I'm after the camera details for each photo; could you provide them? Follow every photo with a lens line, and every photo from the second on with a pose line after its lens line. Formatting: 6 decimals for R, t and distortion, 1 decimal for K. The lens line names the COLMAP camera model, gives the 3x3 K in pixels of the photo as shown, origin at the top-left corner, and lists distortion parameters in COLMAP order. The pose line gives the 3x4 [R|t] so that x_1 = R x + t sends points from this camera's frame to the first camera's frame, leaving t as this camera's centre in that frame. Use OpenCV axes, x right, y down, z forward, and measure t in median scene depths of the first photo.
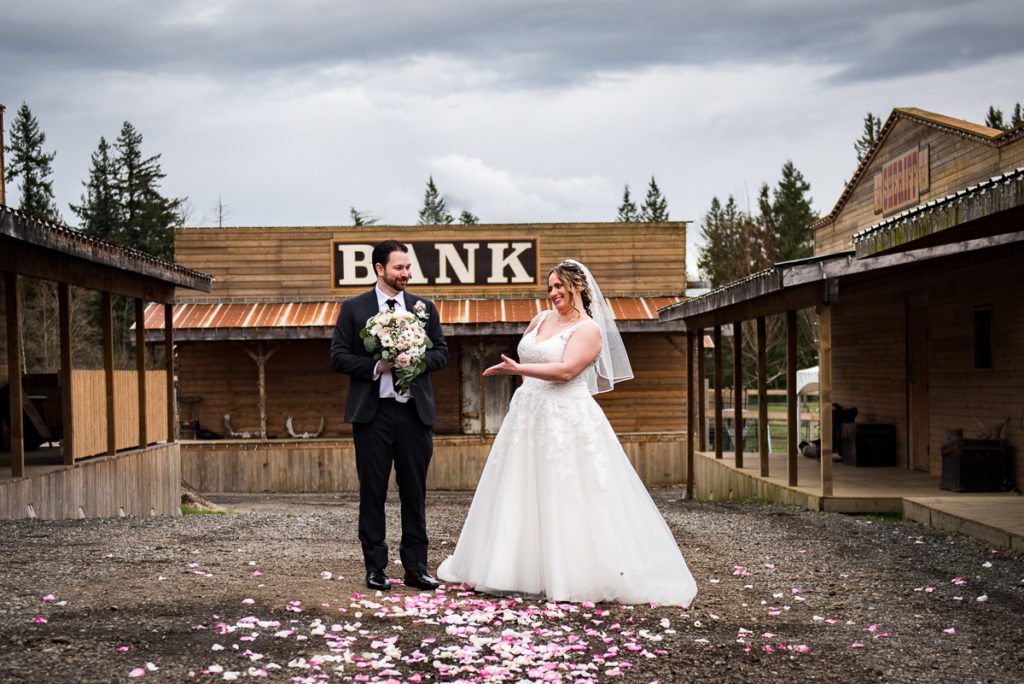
lens RADIAL K [[1308.6, 0, 512.0], [0, 1308.6, 344.4], [0, 0, 1]] dist [-0.004147, 0.000000]
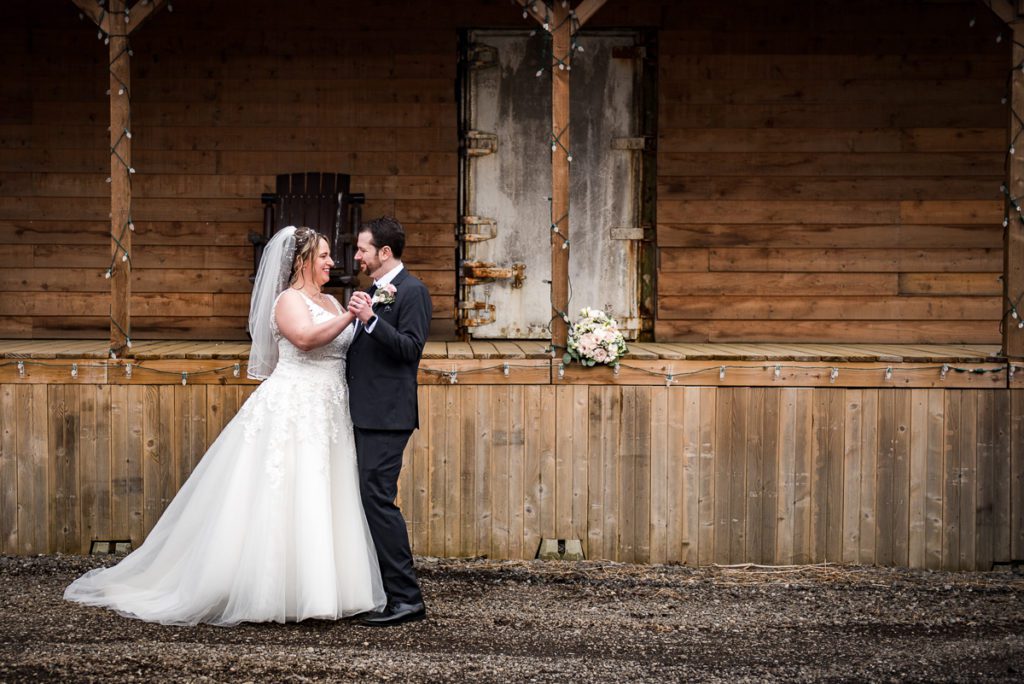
lens RADIAL K [[1477.2, 0, 512.0], [0, 1477.2, 340.7], [0, 0, 1]] dist [-0.010177, 0.000000]
pose [[0.999551, 0.023158, 0.019016, -0.033782], [-0.024428, 0.997281, 0.069532, 0.046257], [-0.017354, -0.069965, 0.997398, 0.675313]]
